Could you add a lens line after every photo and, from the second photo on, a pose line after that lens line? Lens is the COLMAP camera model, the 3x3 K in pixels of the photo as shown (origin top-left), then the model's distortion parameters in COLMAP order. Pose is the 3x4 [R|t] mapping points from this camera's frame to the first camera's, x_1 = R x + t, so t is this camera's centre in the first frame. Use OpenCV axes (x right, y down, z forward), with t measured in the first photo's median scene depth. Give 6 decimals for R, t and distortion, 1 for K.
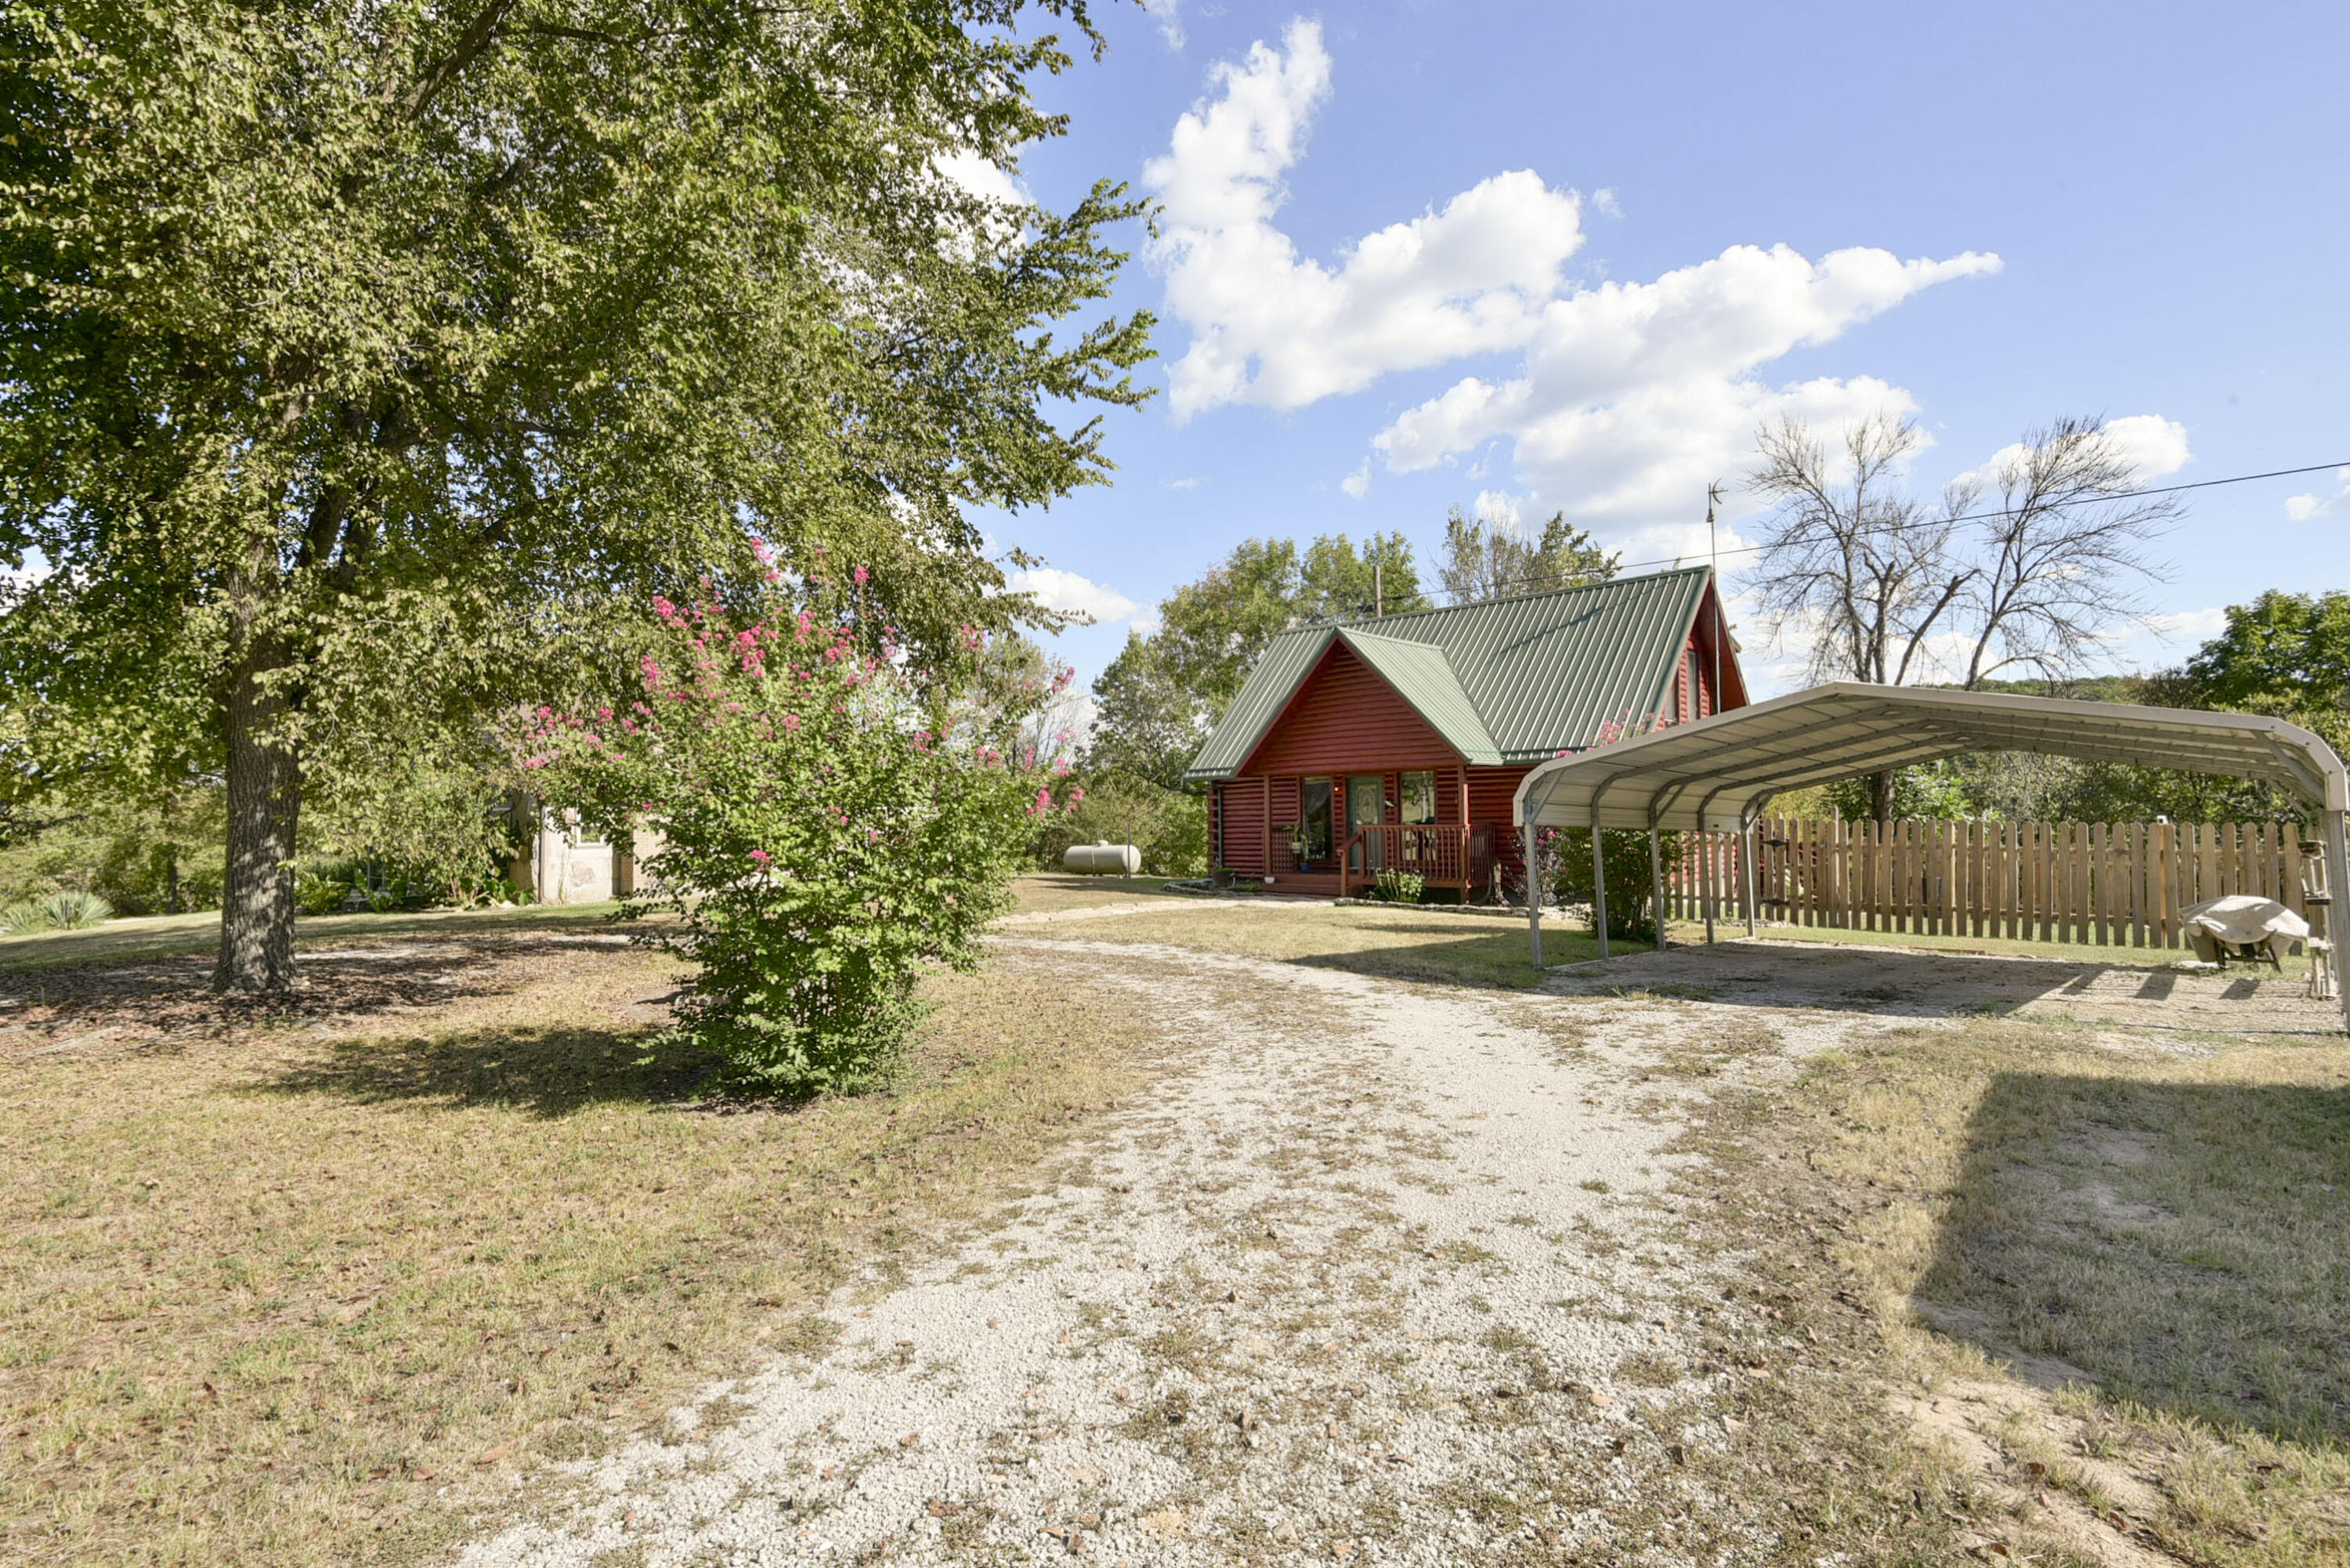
lens RADIAL K [[1162.7, 0, 1131.8], [0, 1162.7, 769.9], [0, 0, 1]] dist [0.021747, -0.017666]
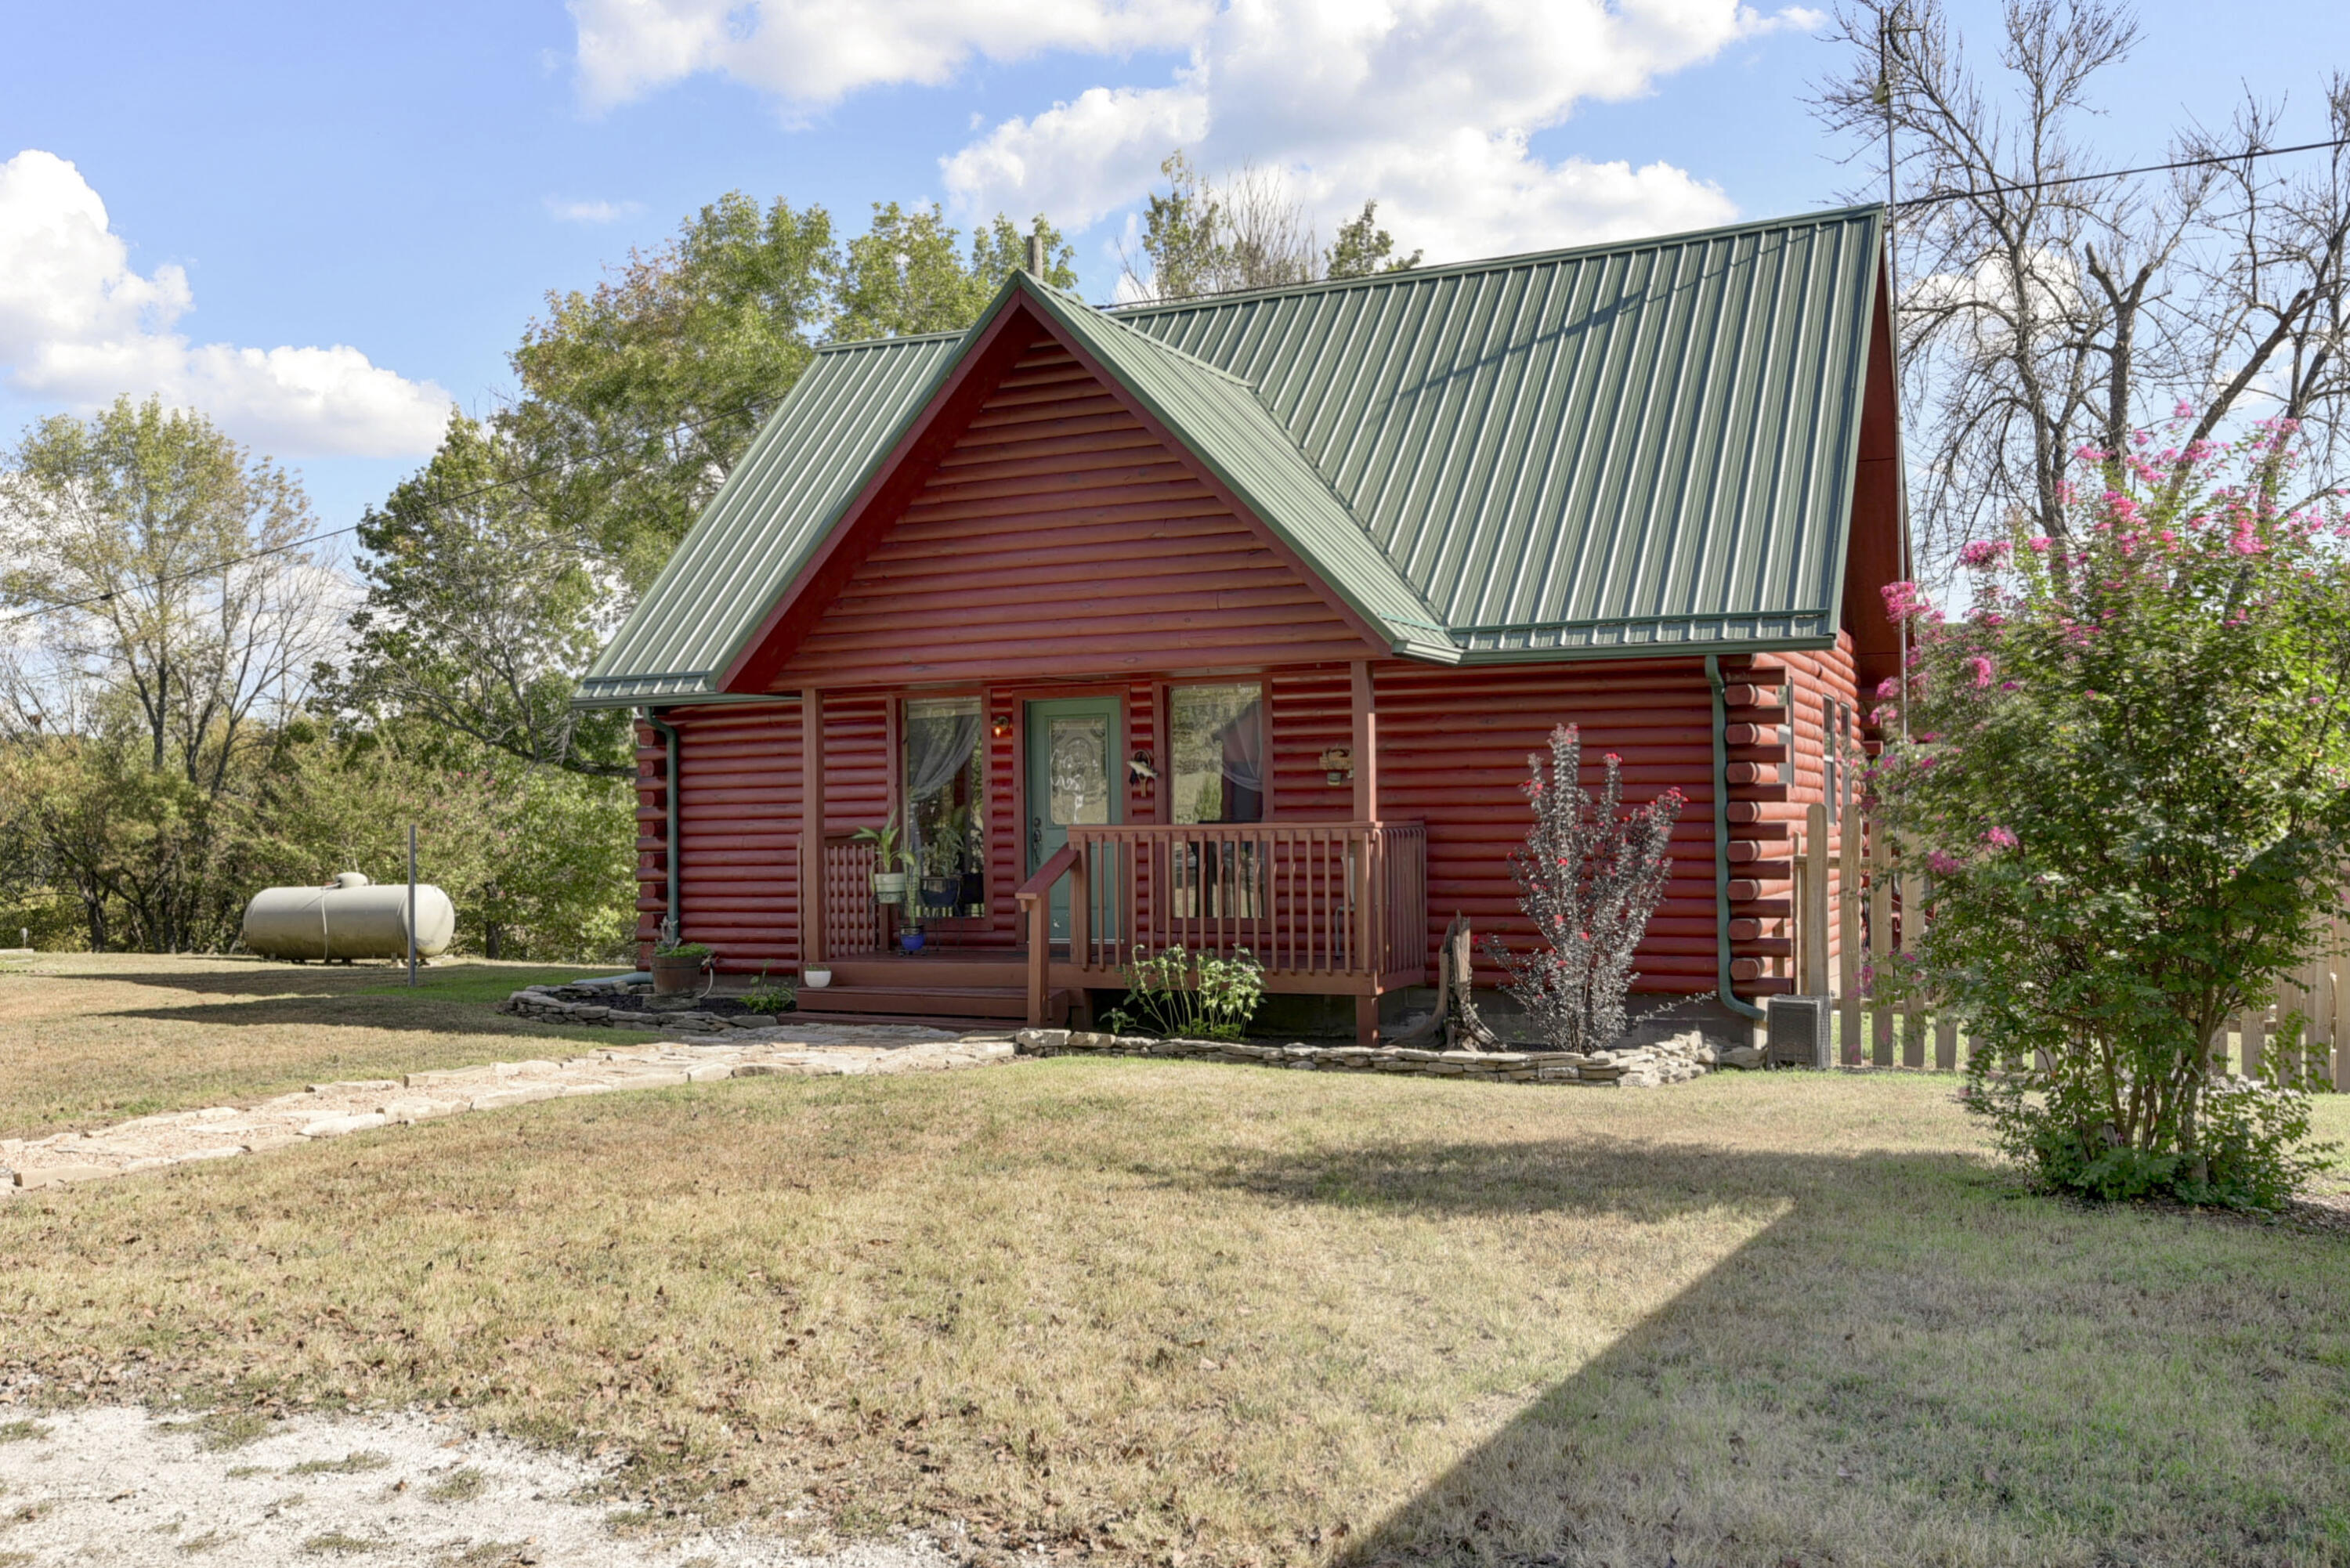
lens RADIAL K [[2057.3, 0, 1165.5], [0, 2057.3, 763.5], [0, 0, 1]] dist [0.009044, 0.006396]
pose [[0.946608, 0.011196, 0.322193, 0.009720], [-0.013545, 0.999896, 0.005051, 0.015850], [-0.322102, -0.009146, 0.946661, 0.246302]]
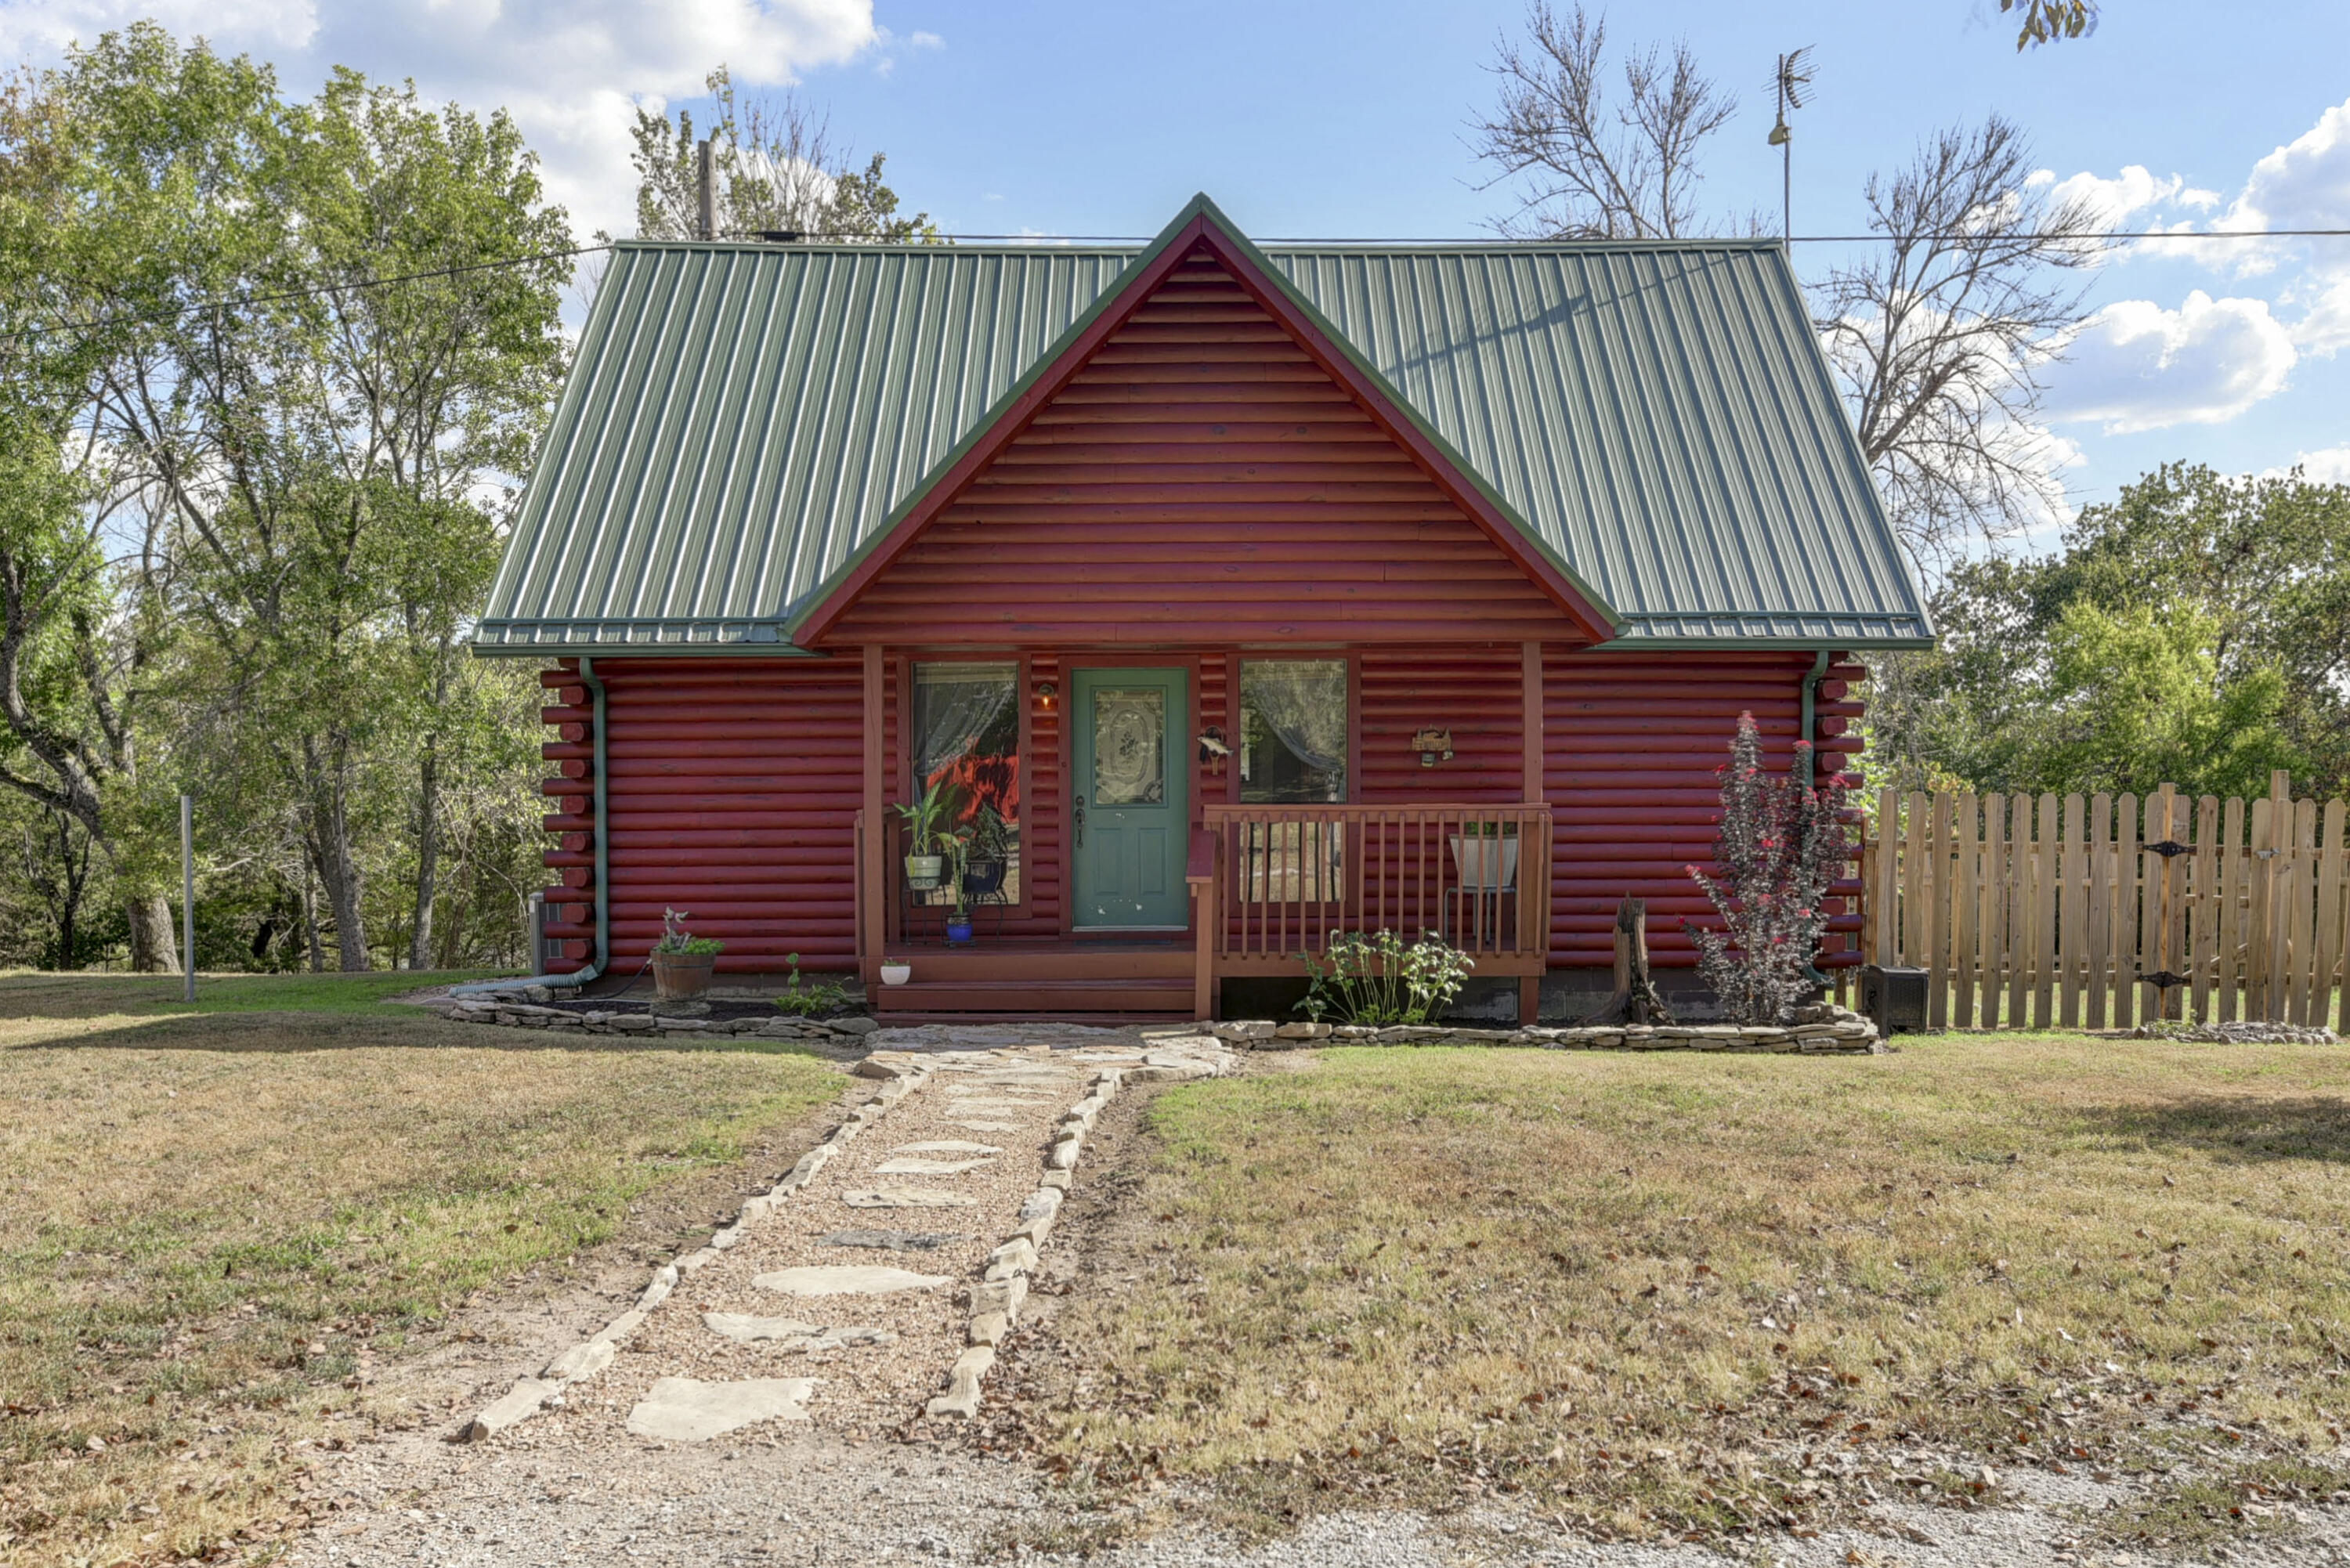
lens RADIAL K [[2047.7, 0, 1173.5], [0, 2047.7, 851.7], [0, 0, 1]] dist [0.038489, -0.003959]
pose [[0.712954, -0.003548, 0.701201, -0.150378], [-0.036265, 0.998462, 0.041925, 0.023644], [-0.700272, -0.055320, 0.711729, 0.373920]]
